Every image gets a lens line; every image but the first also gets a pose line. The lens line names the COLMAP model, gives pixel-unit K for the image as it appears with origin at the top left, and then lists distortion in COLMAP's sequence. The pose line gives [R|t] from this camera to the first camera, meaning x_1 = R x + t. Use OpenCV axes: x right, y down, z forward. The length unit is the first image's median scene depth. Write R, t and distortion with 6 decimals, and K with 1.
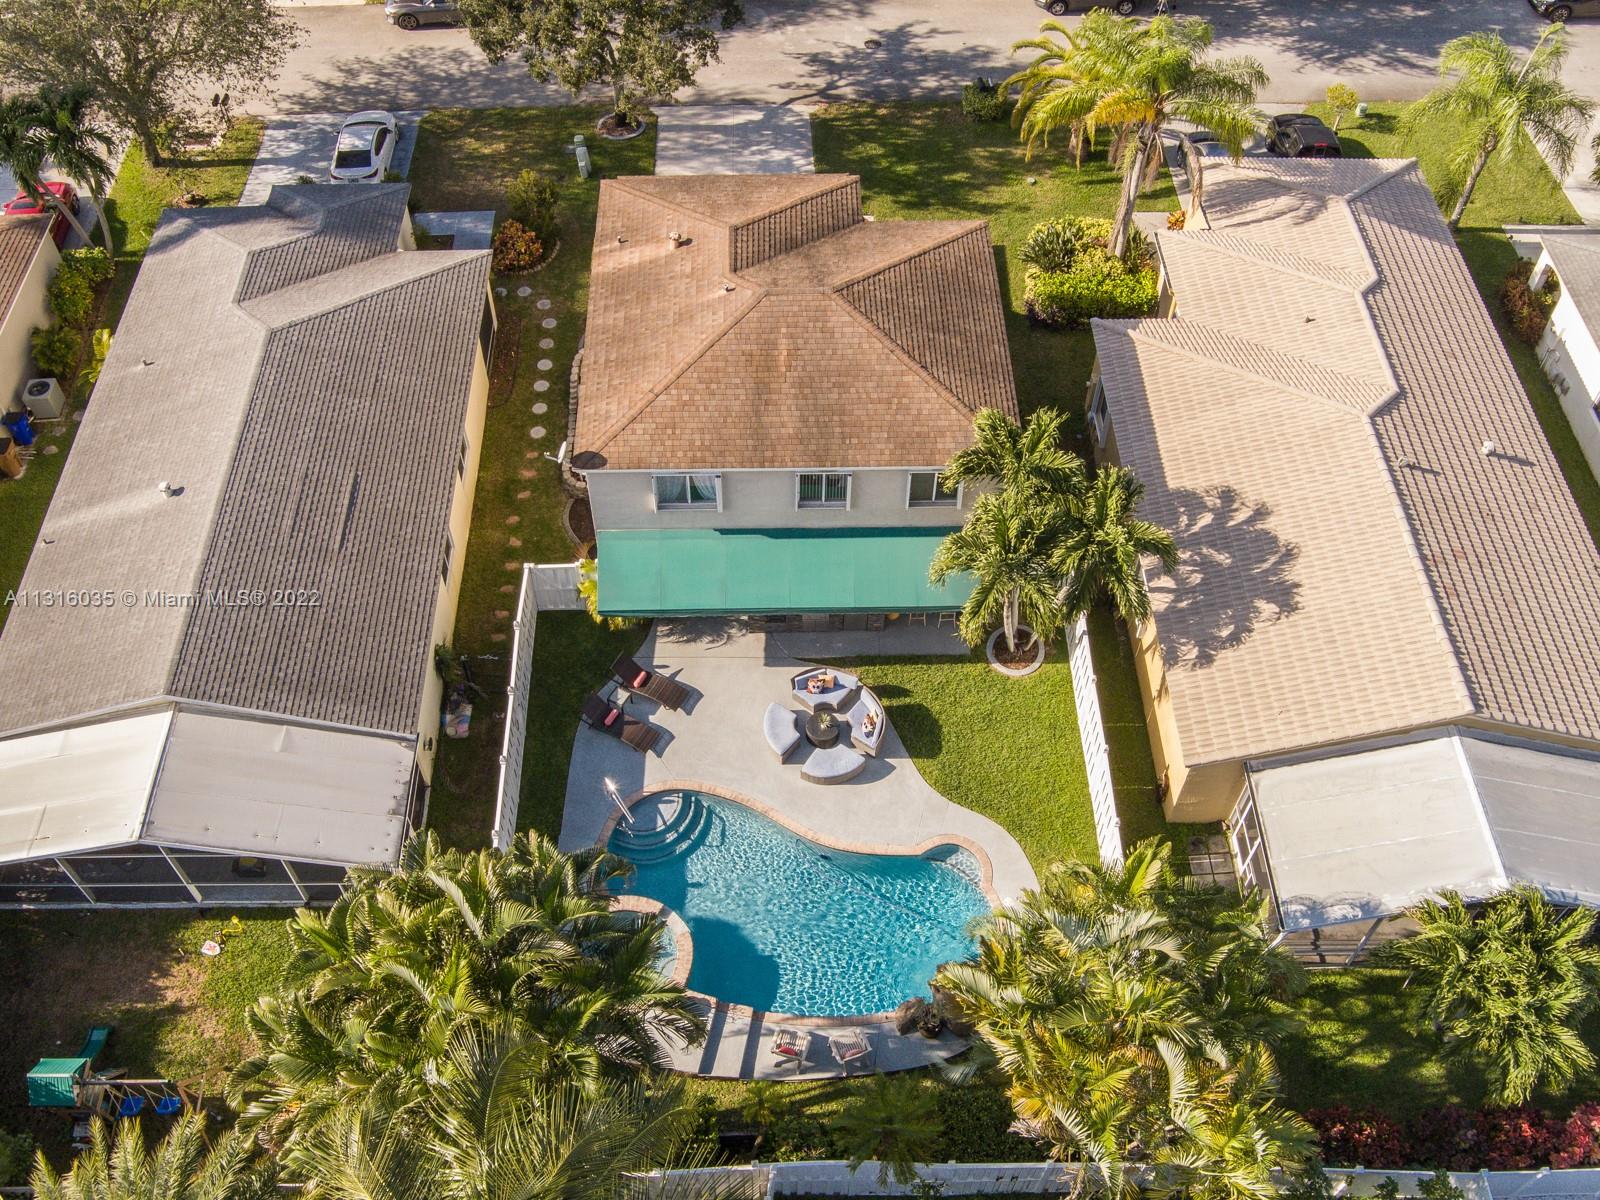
lens RADIAL K [[1438.6, 0, 783.0], [0, 1438.6, 613.6], [0, 0, 1]] dist [0.000122, -0.057653]
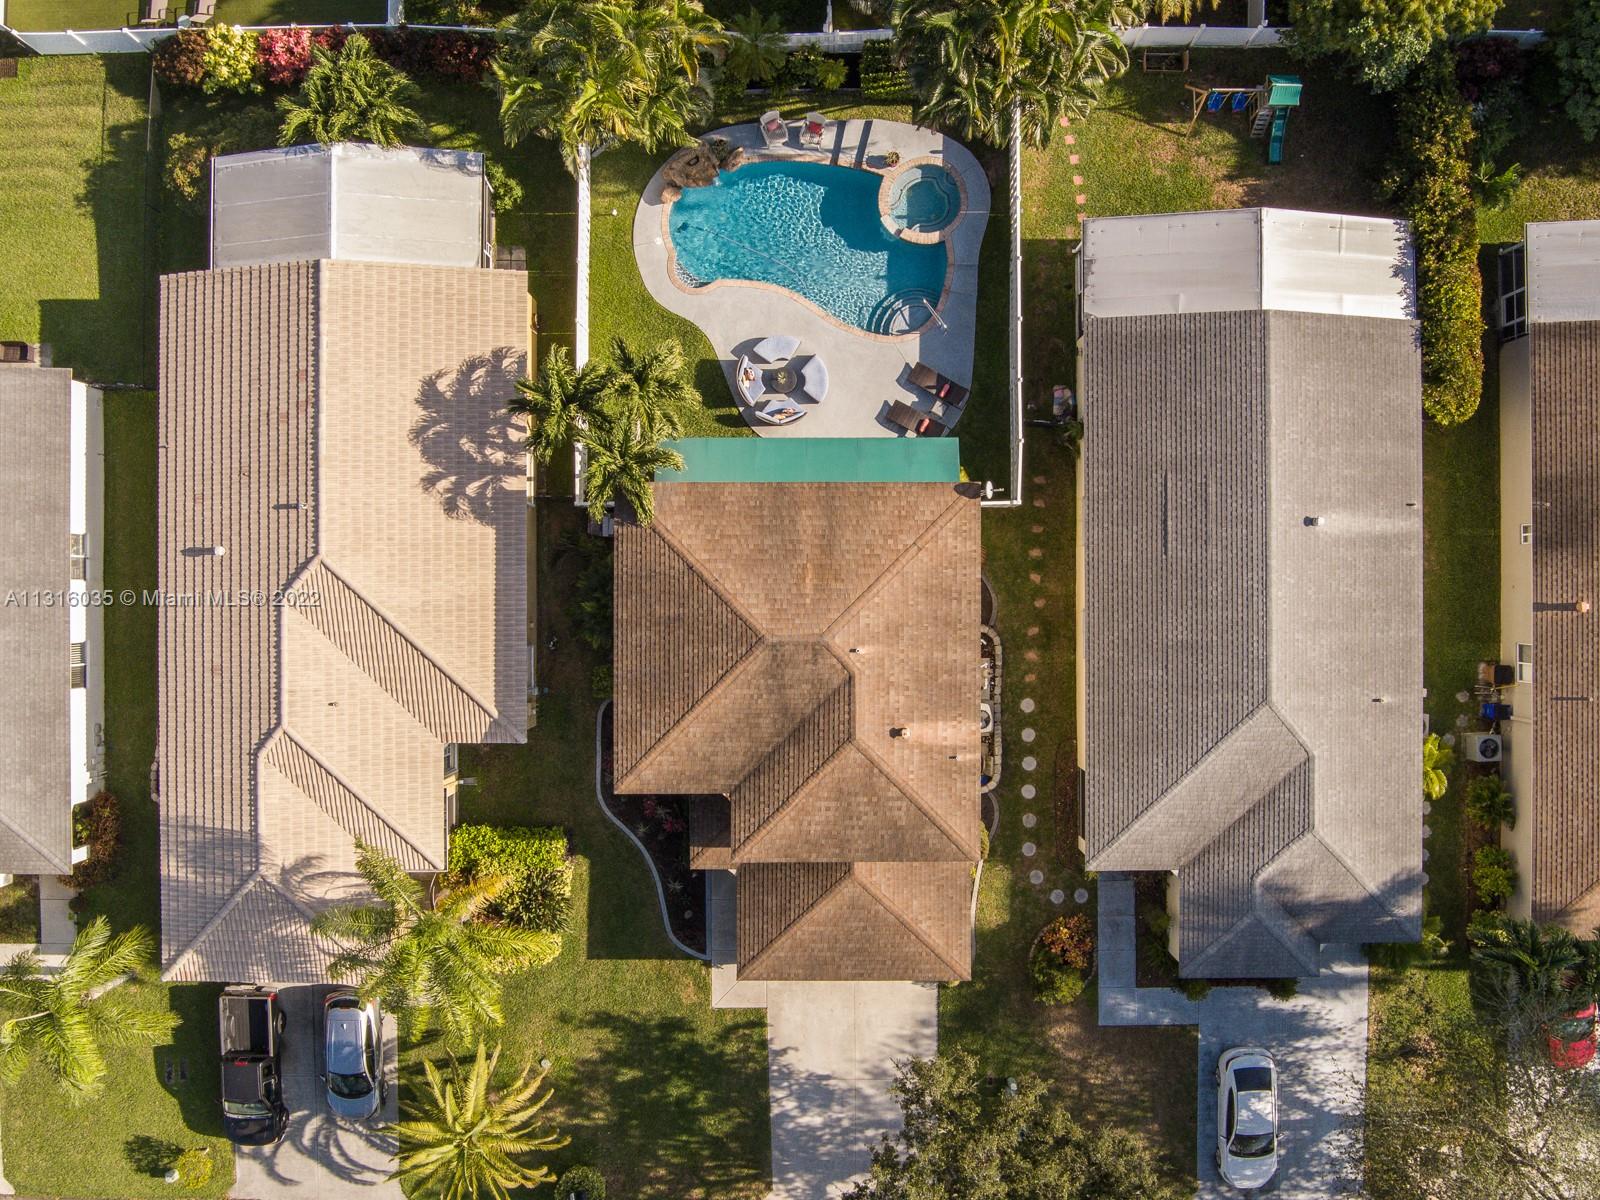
lens RADIAL K [[1438.6, 0, 792.7], [0, 1438.6, 611.0], [0, 0, 1]] dist [0.000122, -0.057653]
pose [[-0.999656, -0.016160, 0.020651, -0.011185], [0.025321, -0.799577, 0.600030, -0.892024], [0.006815, 0.600347, 0.799711, 0.069454]]
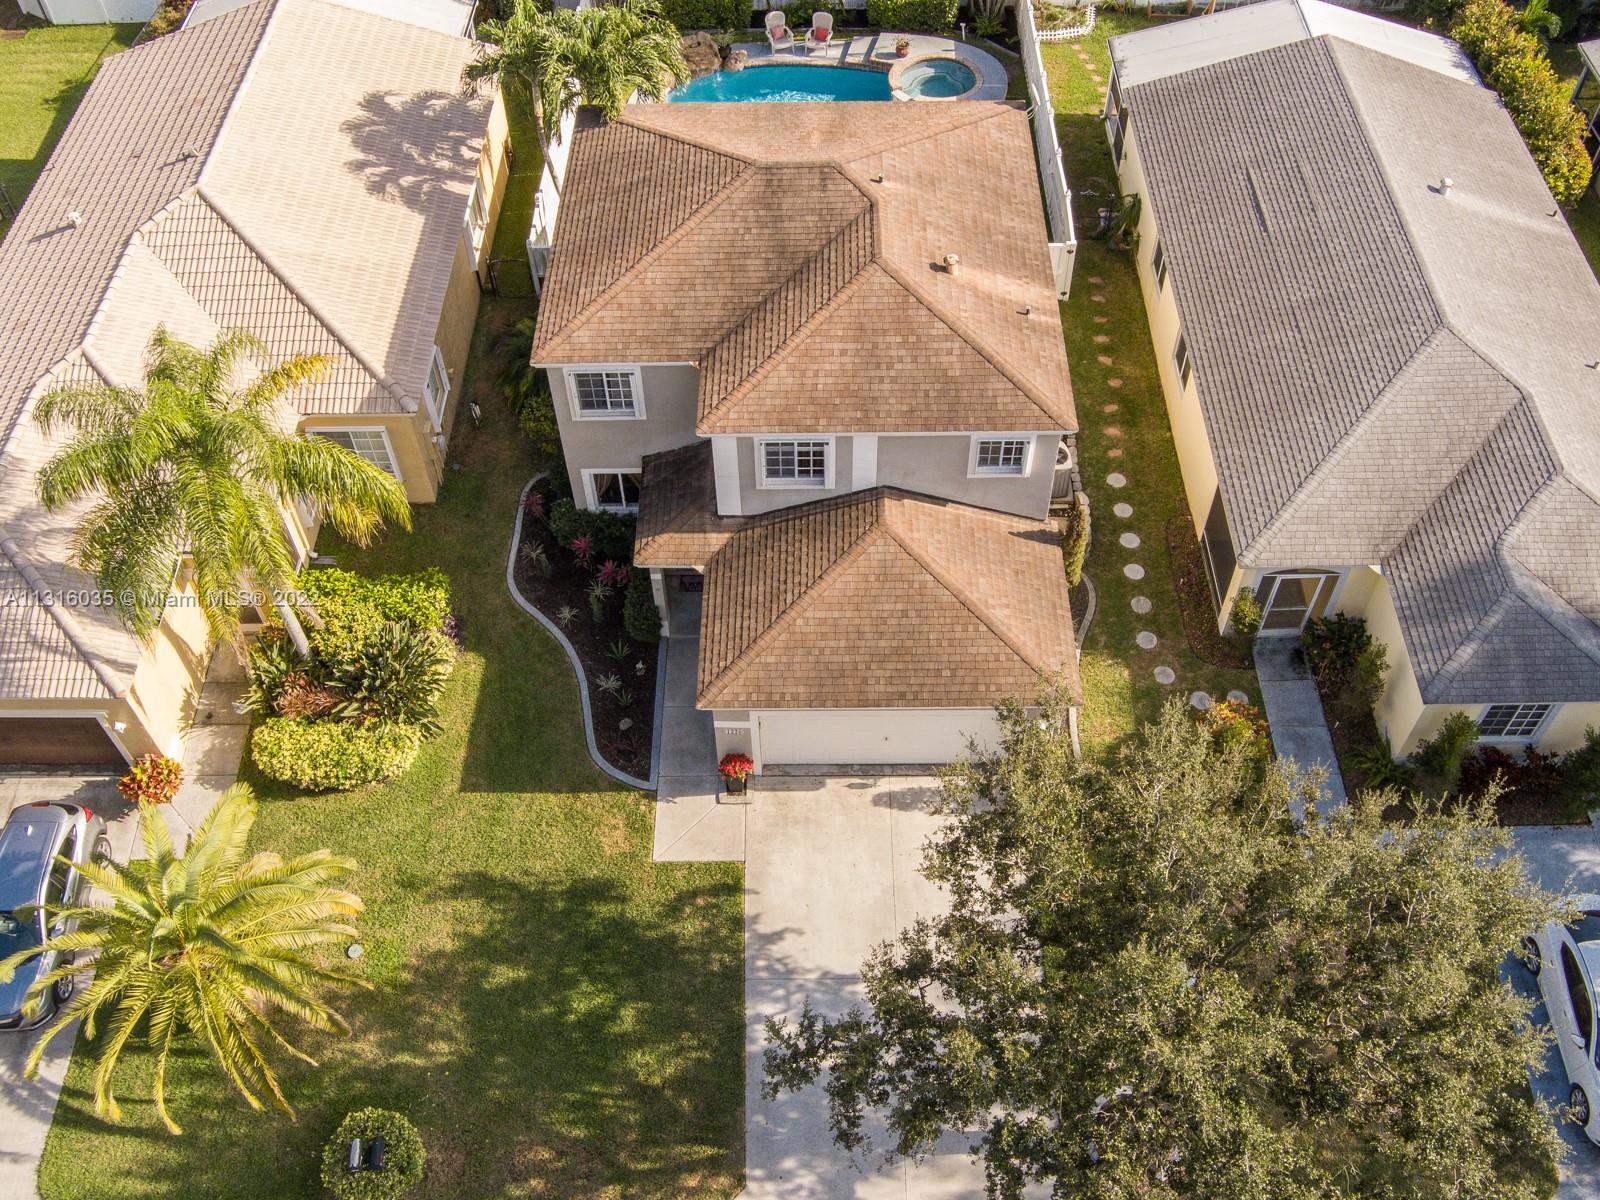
lens RADIAL K [[1438.6, 0, 796.5], [0, 1438.6, 611.6], [0, 0, 1]] dist [0.000122, -0.057653]
pose [[-0.999548, -0.002574, 0.029953, -0.016002], [0.029545, -0.268346, 0.962869, -1.123822], [0.005559, 0.963319, 0.268301, 1.020051]]
